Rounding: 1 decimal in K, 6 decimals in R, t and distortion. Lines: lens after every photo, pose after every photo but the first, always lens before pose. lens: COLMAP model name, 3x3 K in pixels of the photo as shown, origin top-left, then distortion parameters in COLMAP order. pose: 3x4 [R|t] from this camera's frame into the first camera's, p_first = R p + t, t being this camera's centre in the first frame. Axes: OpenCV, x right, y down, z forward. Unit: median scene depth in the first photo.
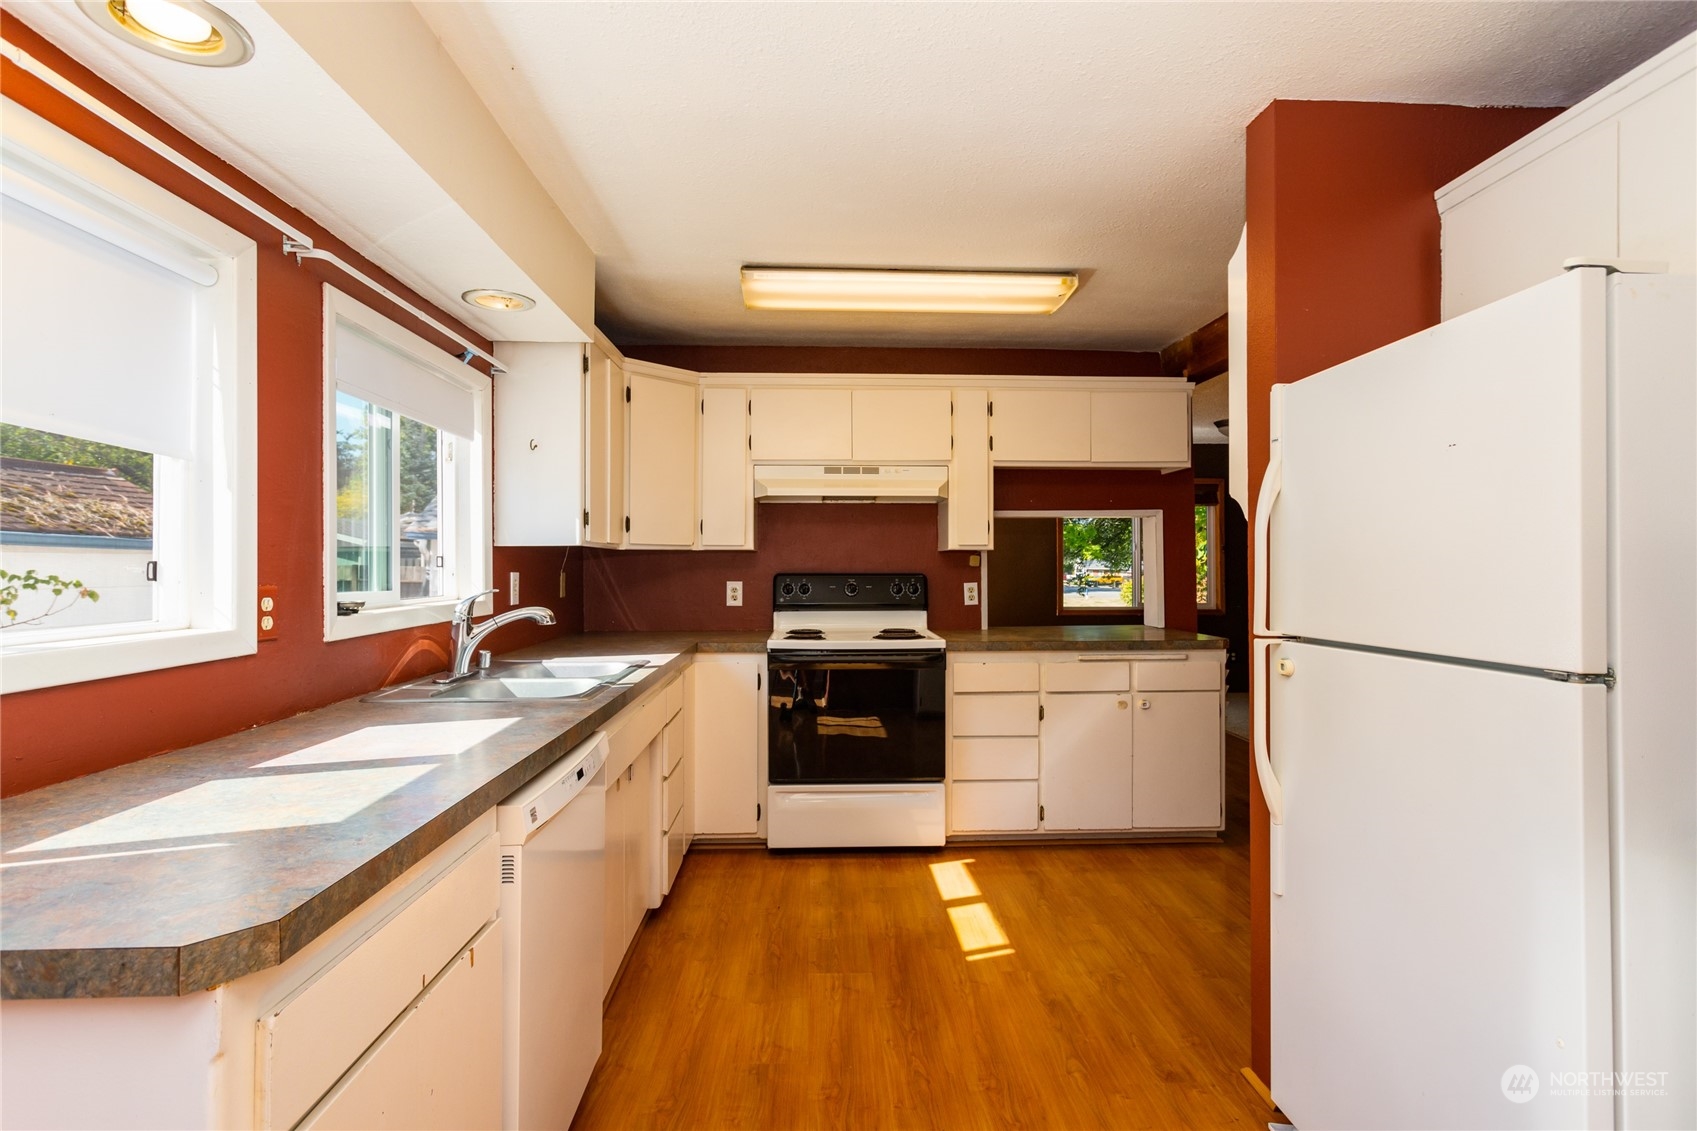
lens RADIAL K [[812.2, 0, 845.6], [0, 812.2, 562.9], [0, 0, 1]] dist [0.001721, 0.000710]
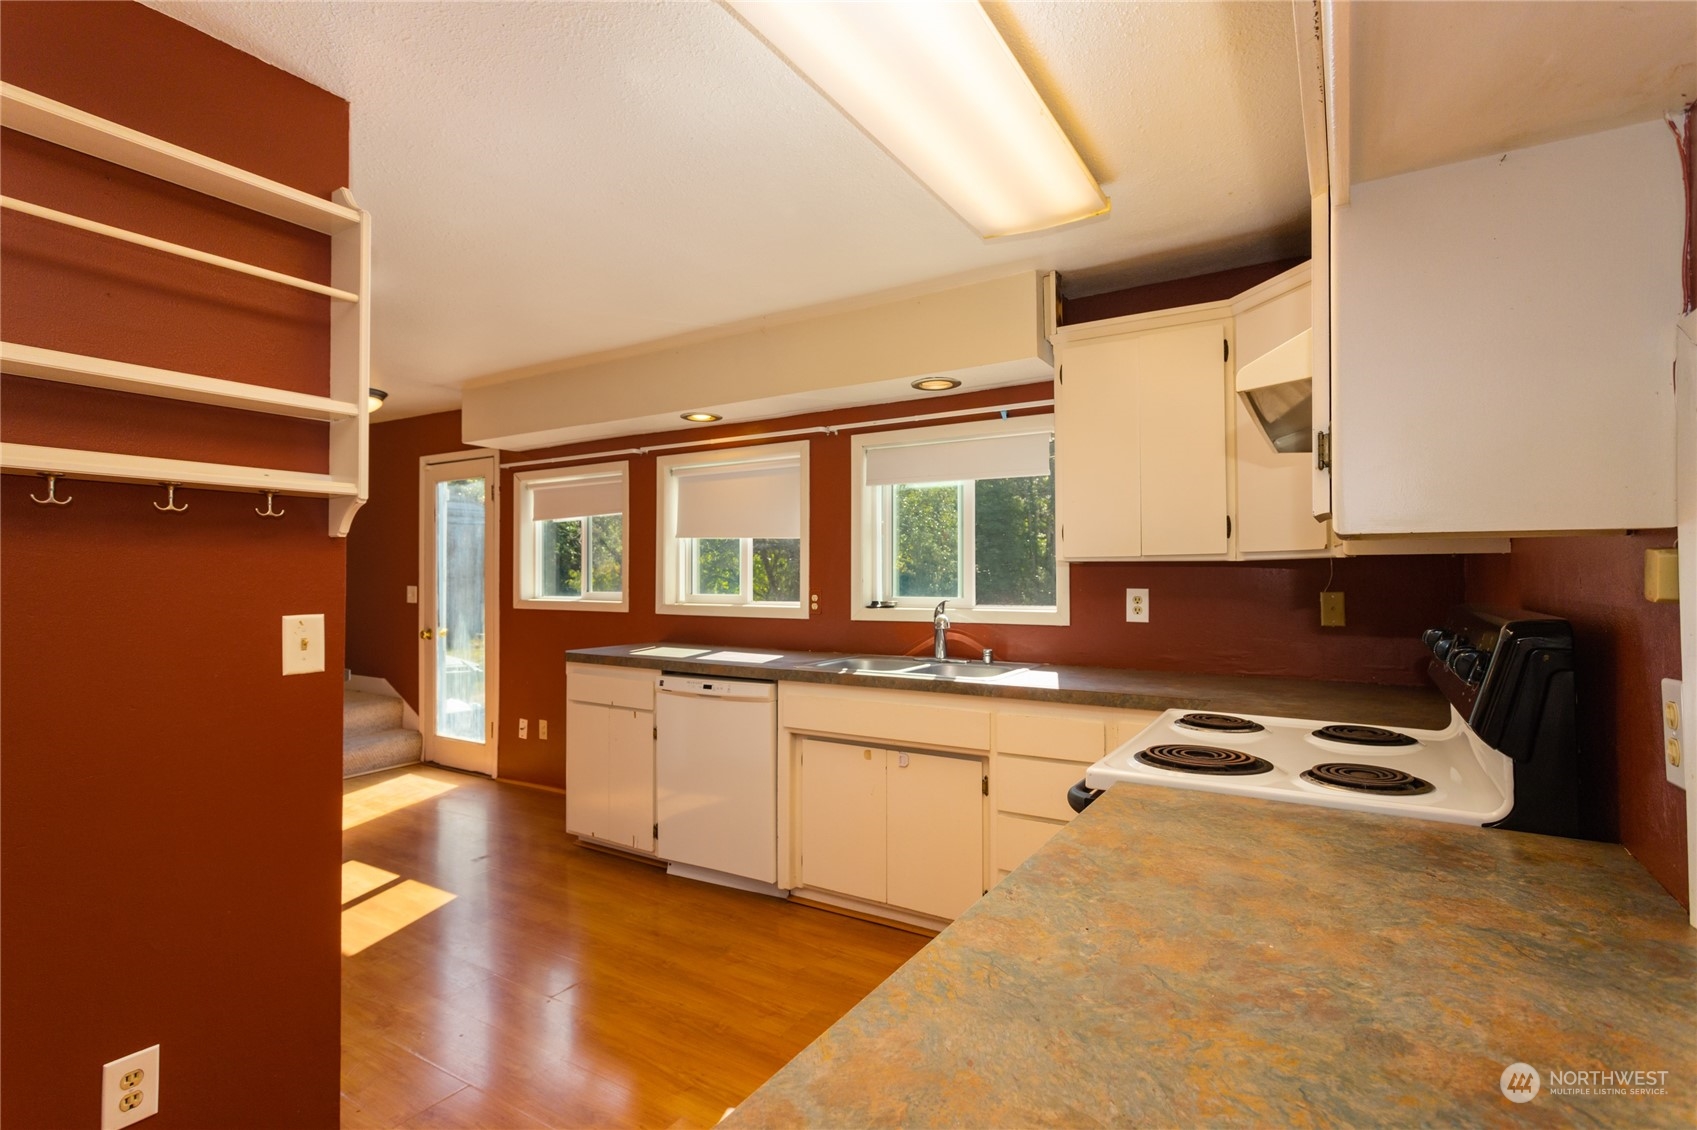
lens RADIAL K [[812.2, 0, 845.6], [0, 812.2, 562.4], [0, 0, 1]] dist [0.001721, 0.000710]
pose [[-0.558334, -0.008088, -0.829577, 0.952678], [0.006120, 0.999885, -0.013868, -0.013669], [0.829594, -0.012820, -0.558221, 2.004428]]
